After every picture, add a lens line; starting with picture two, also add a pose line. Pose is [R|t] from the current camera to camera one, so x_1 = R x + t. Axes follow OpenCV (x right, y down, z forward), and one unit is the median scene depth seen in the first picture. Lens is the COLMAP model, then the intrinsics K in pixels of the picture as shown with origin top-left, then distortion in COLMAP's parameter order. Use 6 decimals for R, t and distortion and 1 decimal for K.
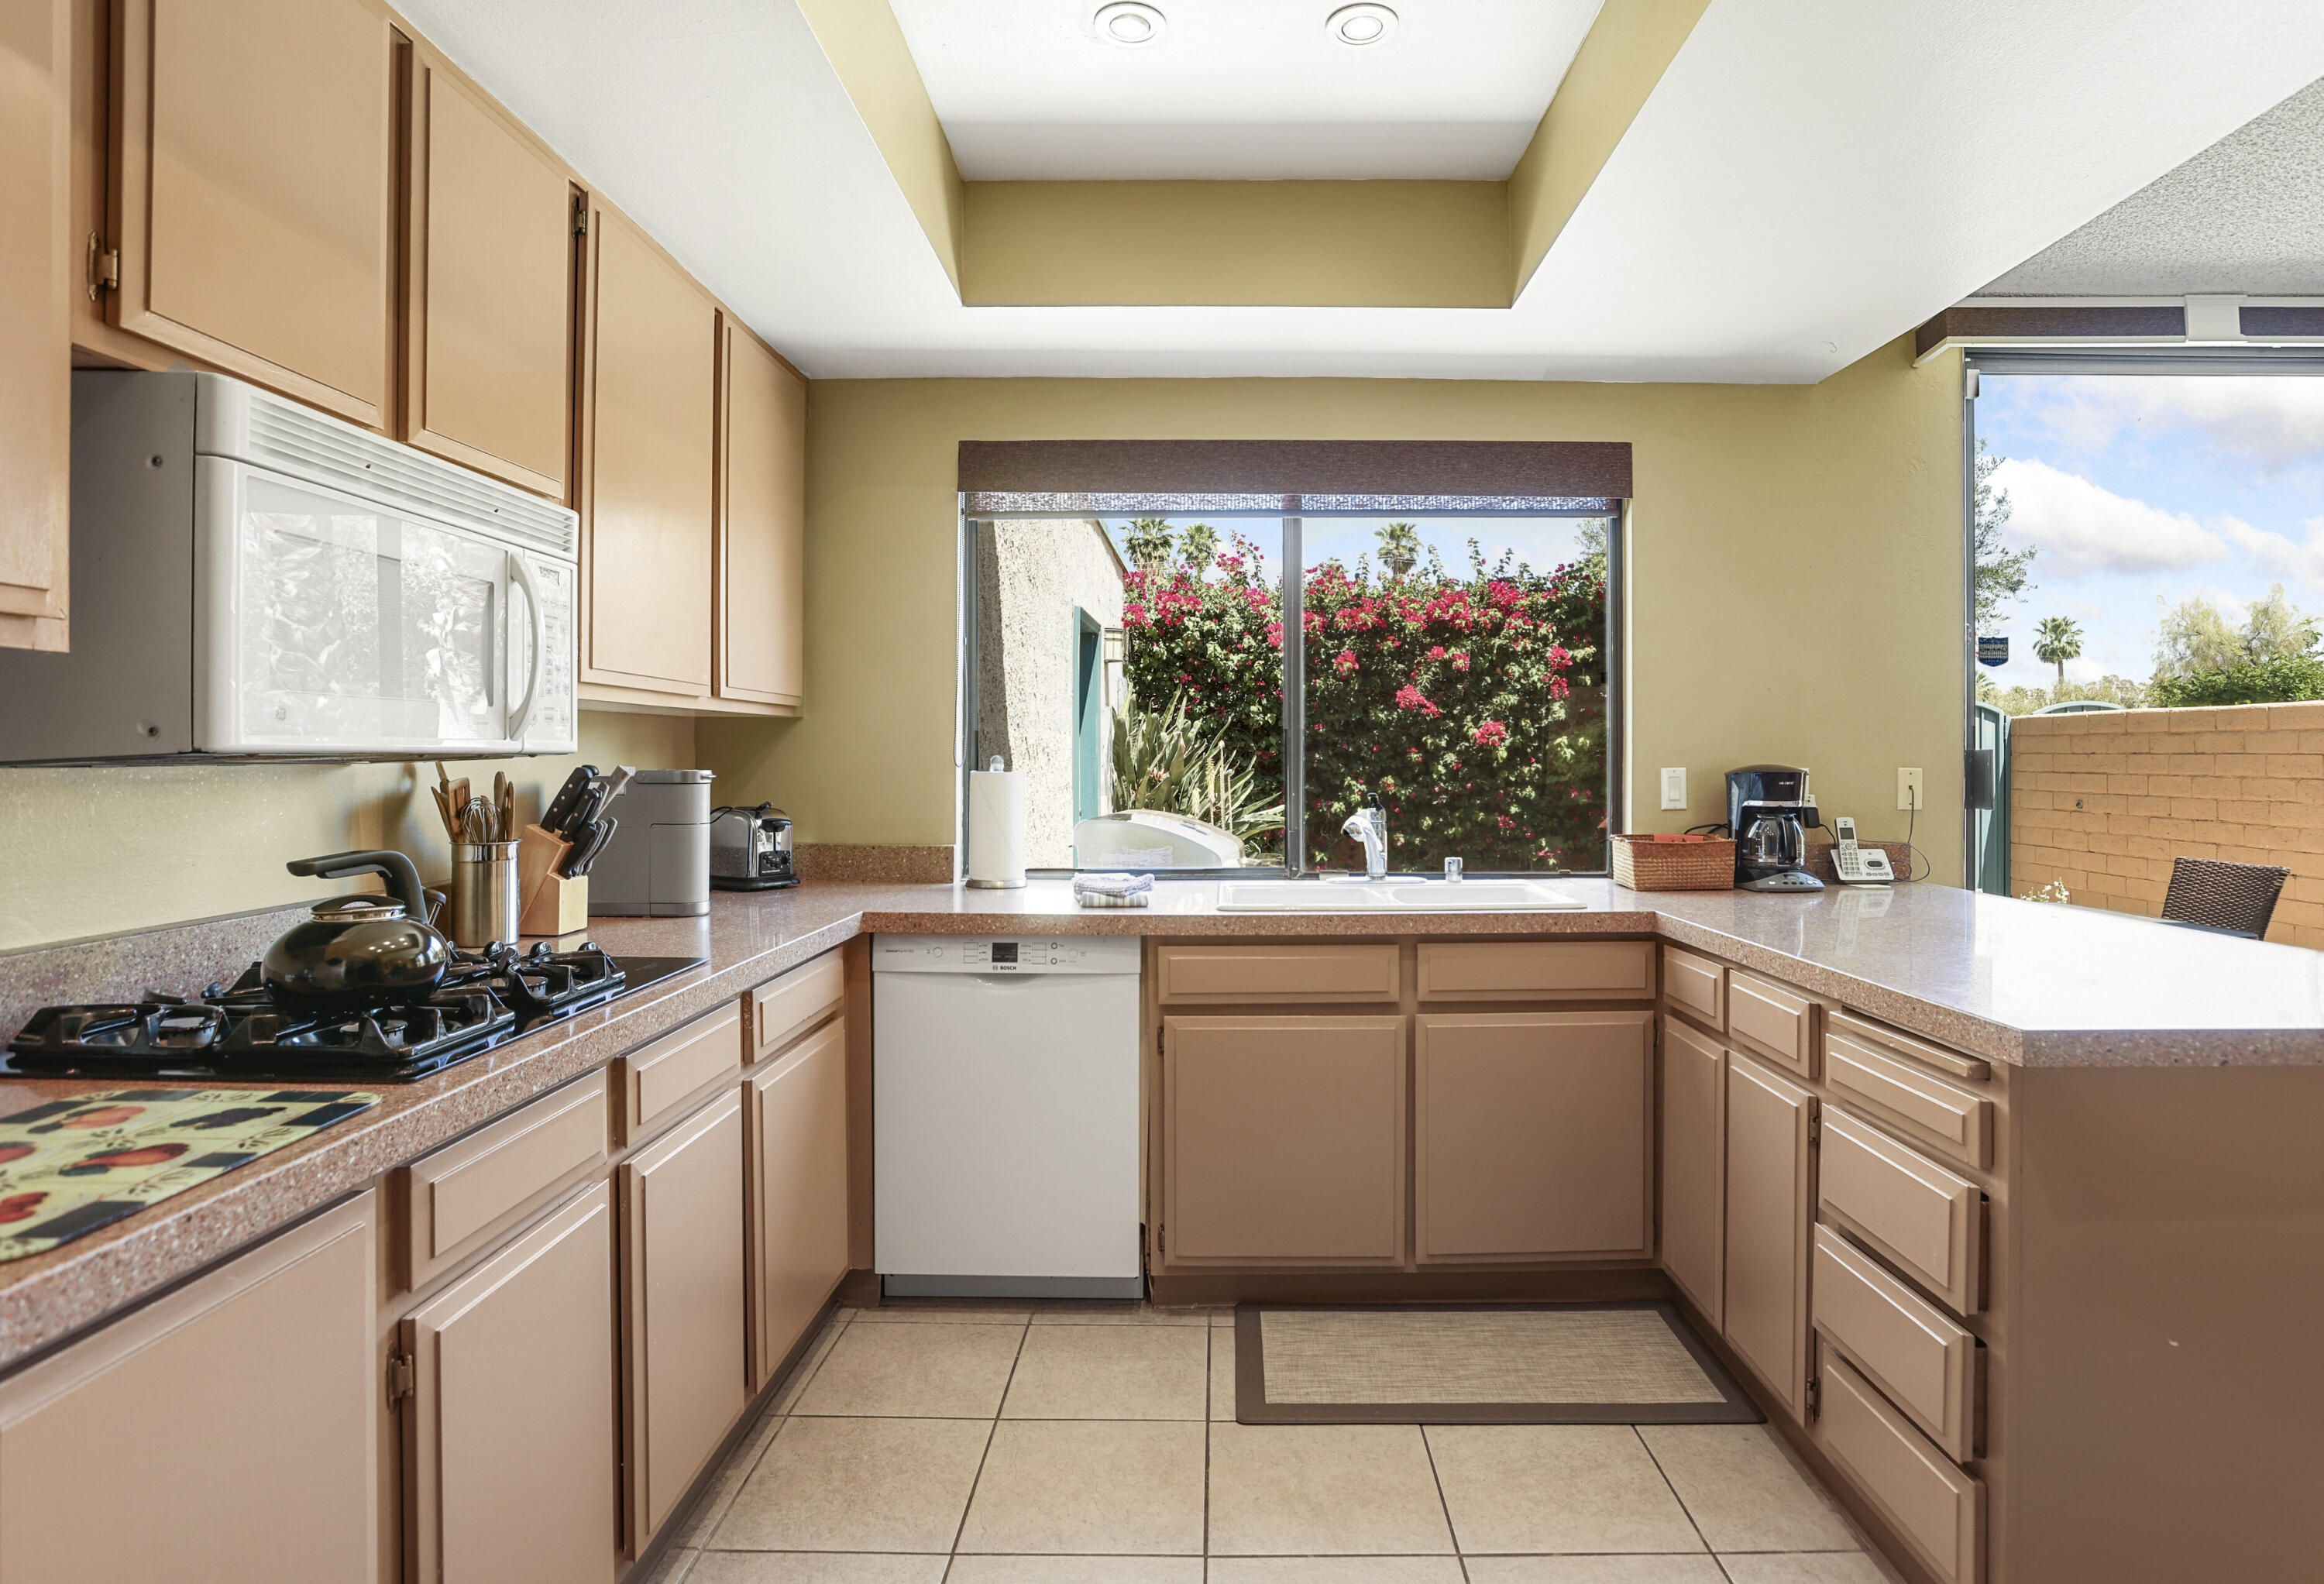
lens RADIAL K [[1250.2, 0, 1162.0], [0, 1250.2, 792.0], [0, 0, 1]] dist [-0.039029, 0.001943]
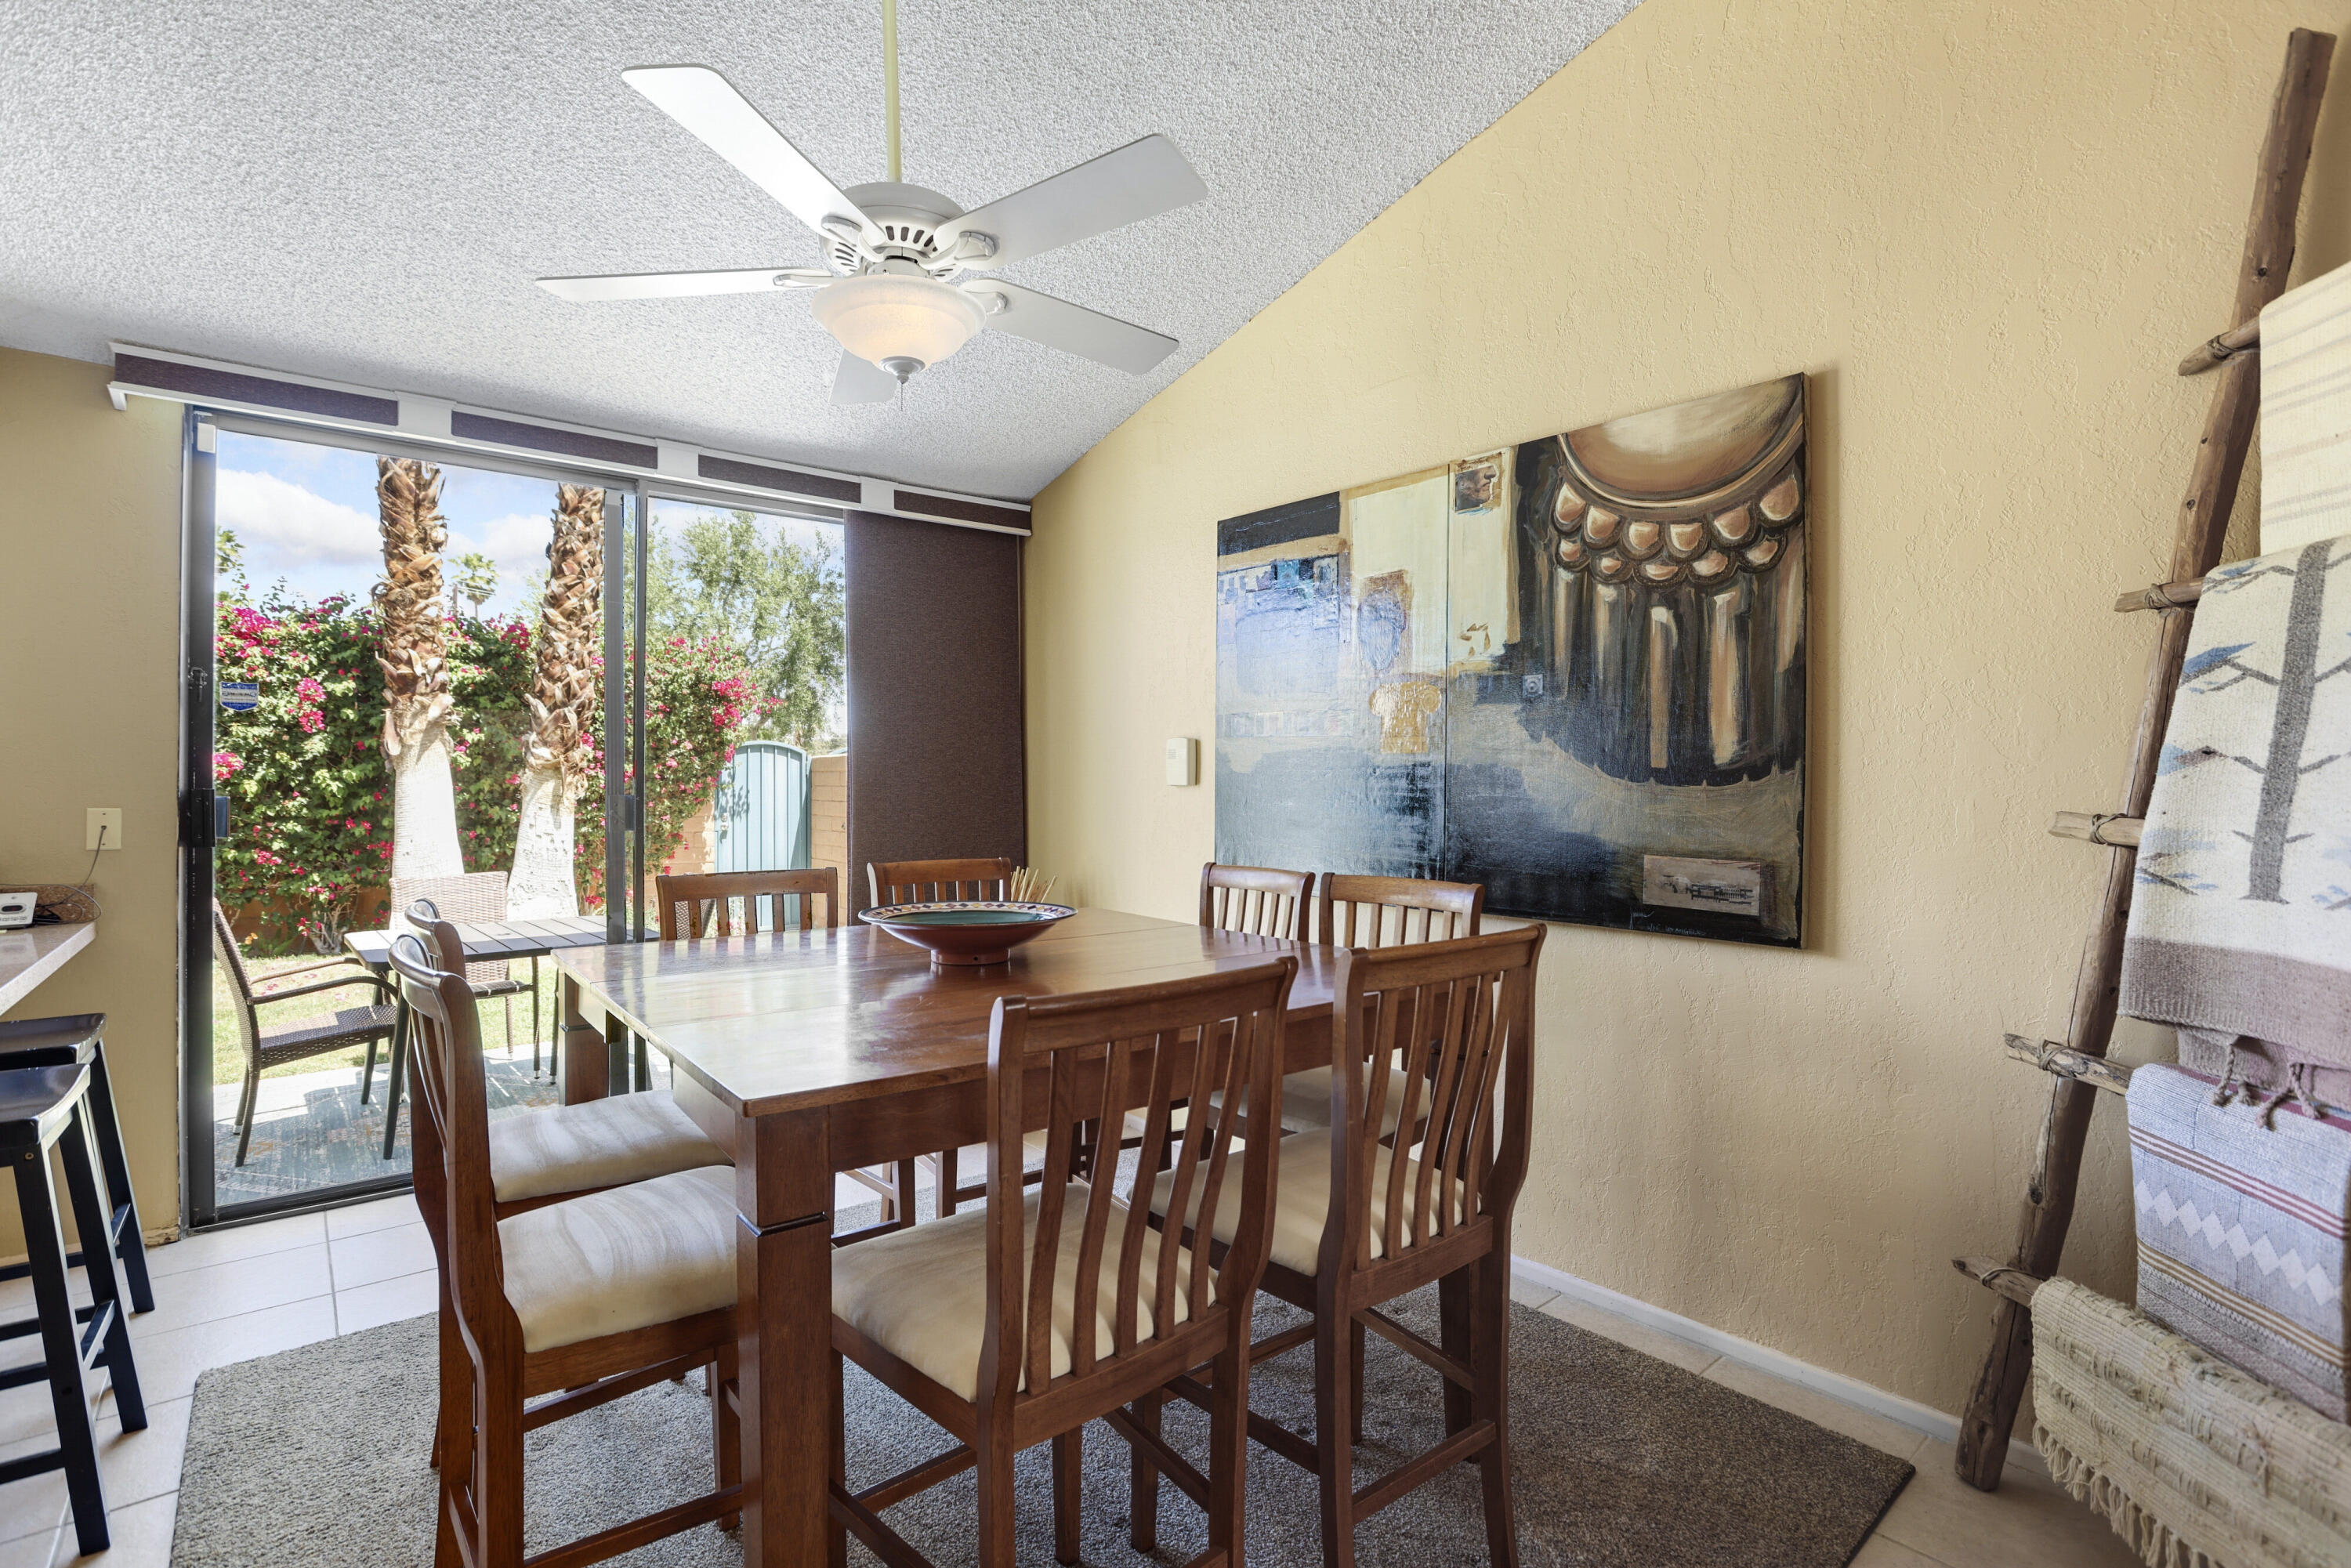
lens RADIAL K [[1097.8, 0, 1175.5], [0, 1097.8, 784.0], [0, 0, 1]] dist [-0.067328, 0.026465]
pose [[0.740506, -0.001560, 0.672047, 0.668539], [0.021054, 0.999560, -0.020878, -0.004679], [-0.671719, 0.029610, 0.740214, -0.208773]]
